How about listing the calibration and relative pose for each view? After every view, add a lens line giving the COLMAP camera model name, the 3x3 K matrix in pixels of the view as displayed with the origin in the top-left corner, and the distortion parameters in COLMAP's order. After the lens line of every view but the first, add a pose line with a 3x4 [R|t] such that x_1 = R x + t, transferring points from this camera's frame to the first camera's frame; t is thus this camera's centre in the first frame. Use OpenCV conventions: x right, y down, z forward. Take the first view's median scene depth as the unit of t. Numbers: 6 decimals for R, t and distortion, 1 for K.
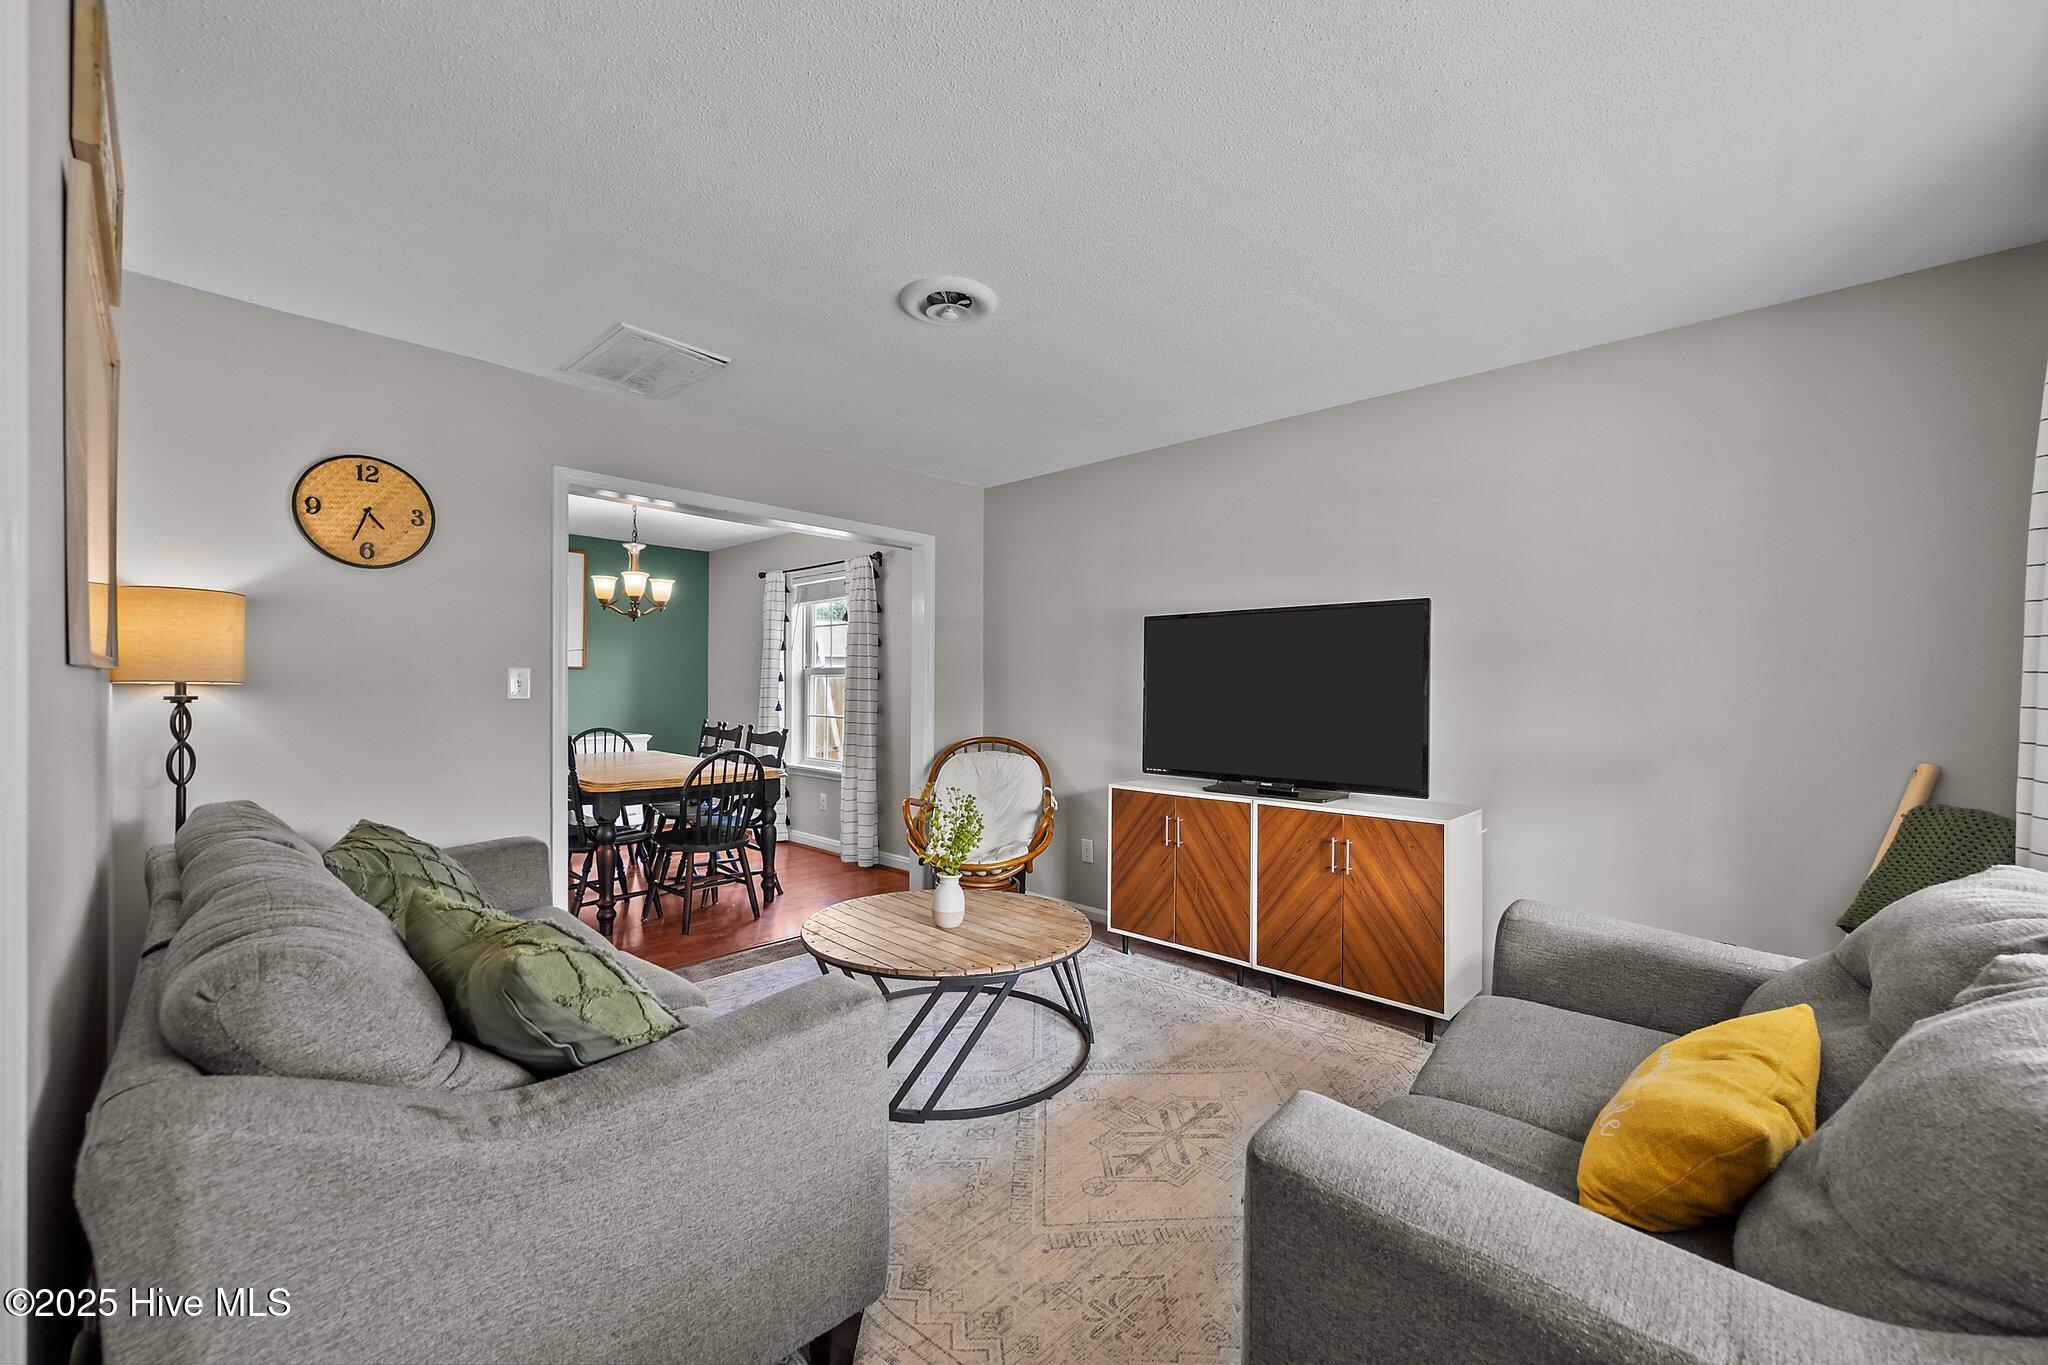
lens RADIAL K [[809.4, 0, 1021.6], [0, 809.4, 686.3], [0, 0, 1]] dist [-0.000882, -0.000160]
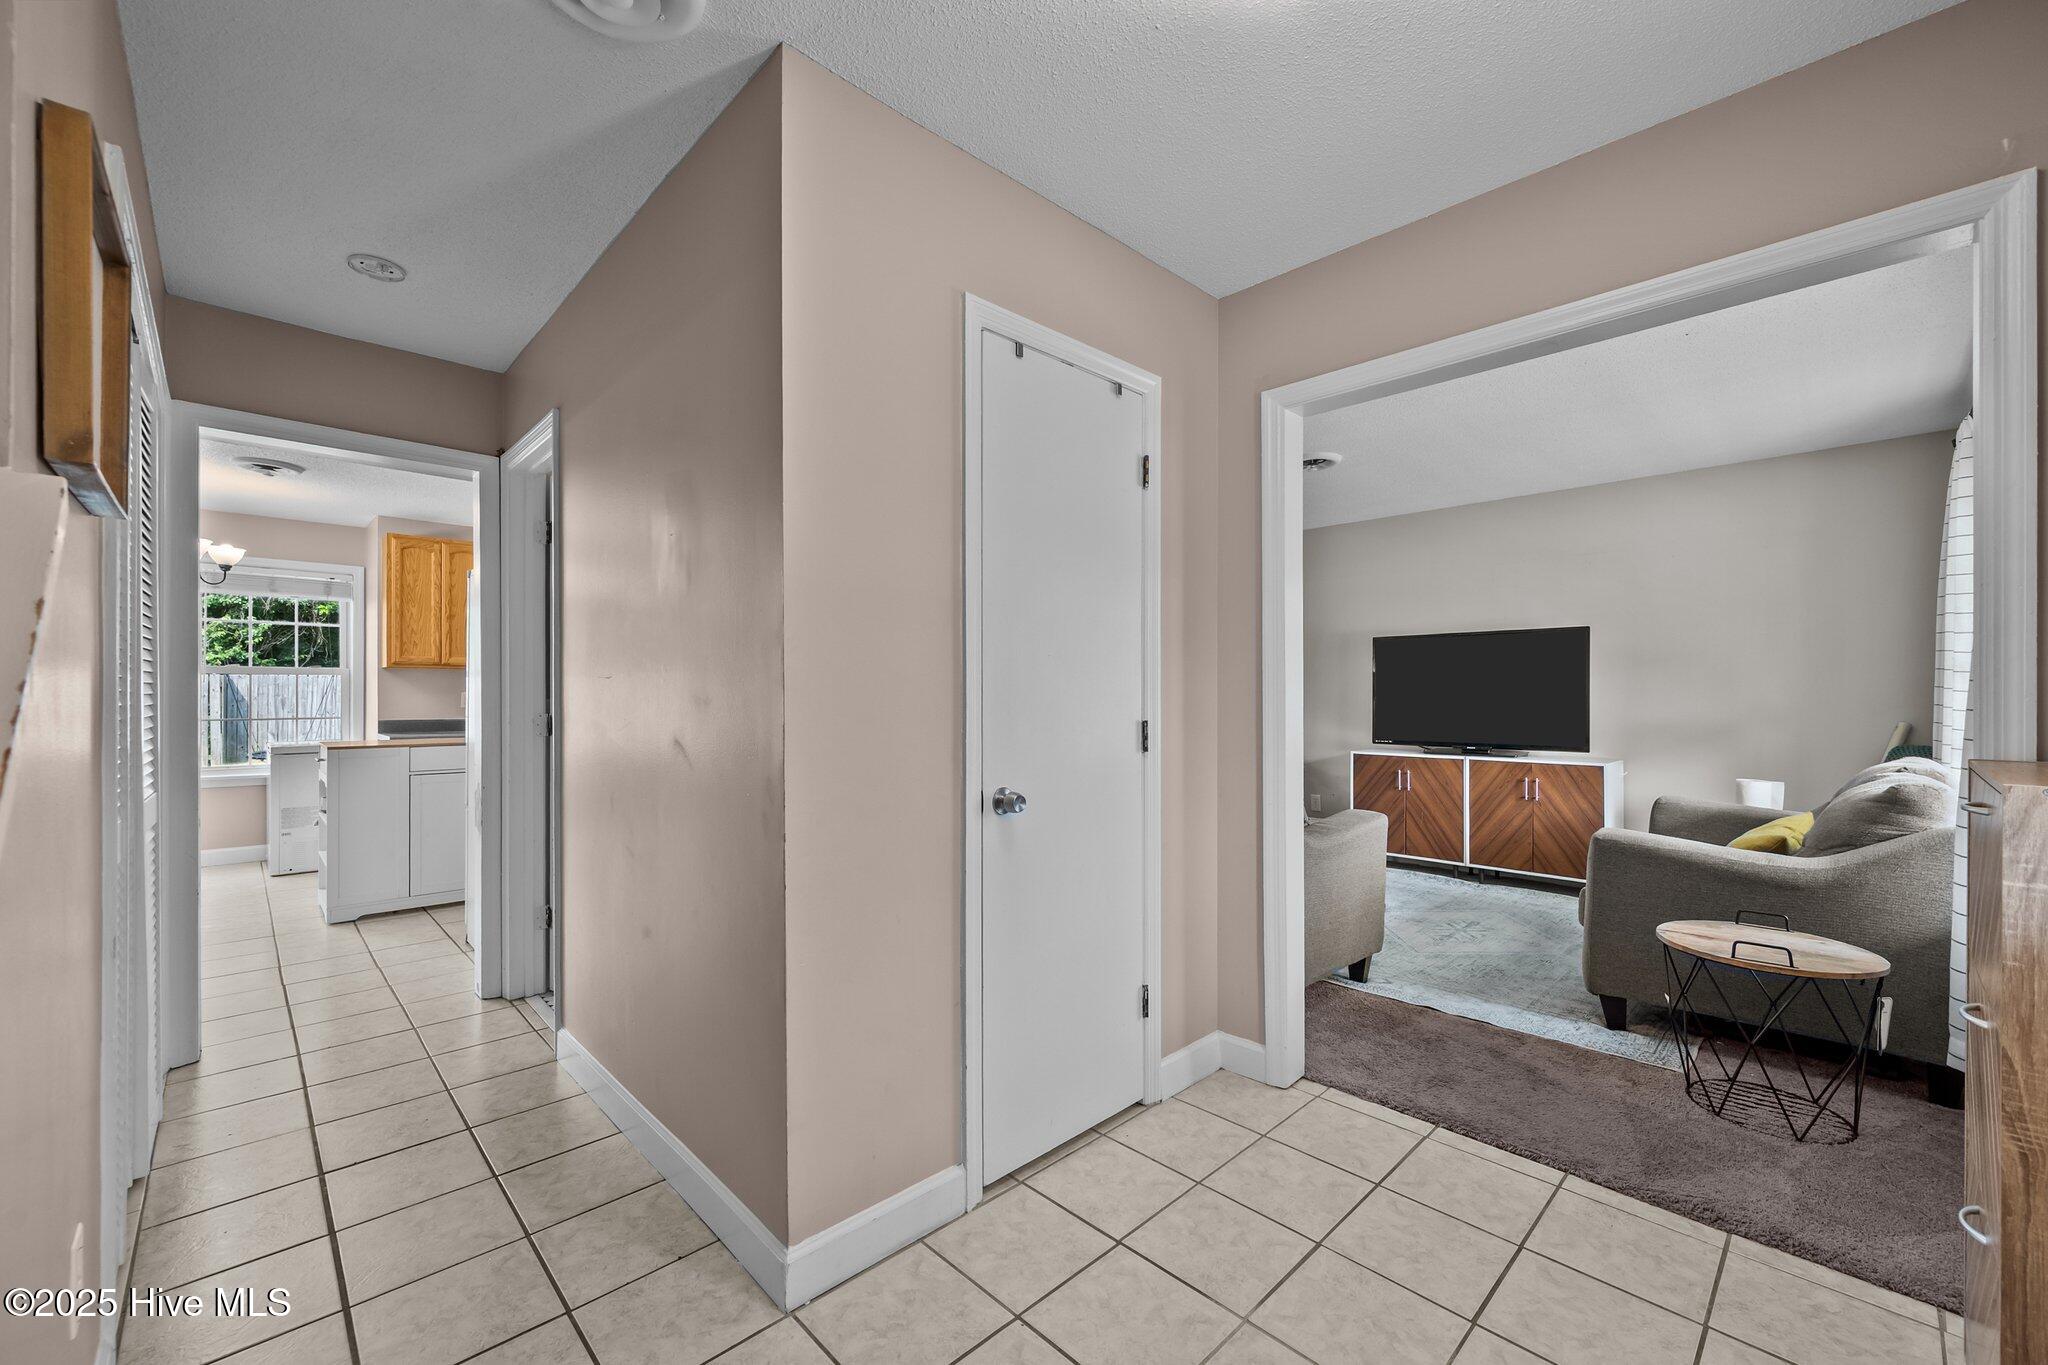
lens RADIAL K [[809.4, 0, 1024.5], [0, 809.4, 690.0], [0, 0, 1]] dist [-0.000882, -0.000160]
pose [[0.998615, -0.002617, -0.052554, -0.440512], [0.001984, 0.999925, -0.012083, 0.028386], [0.052581, 0.011962, 0.998545, -0.545395]]
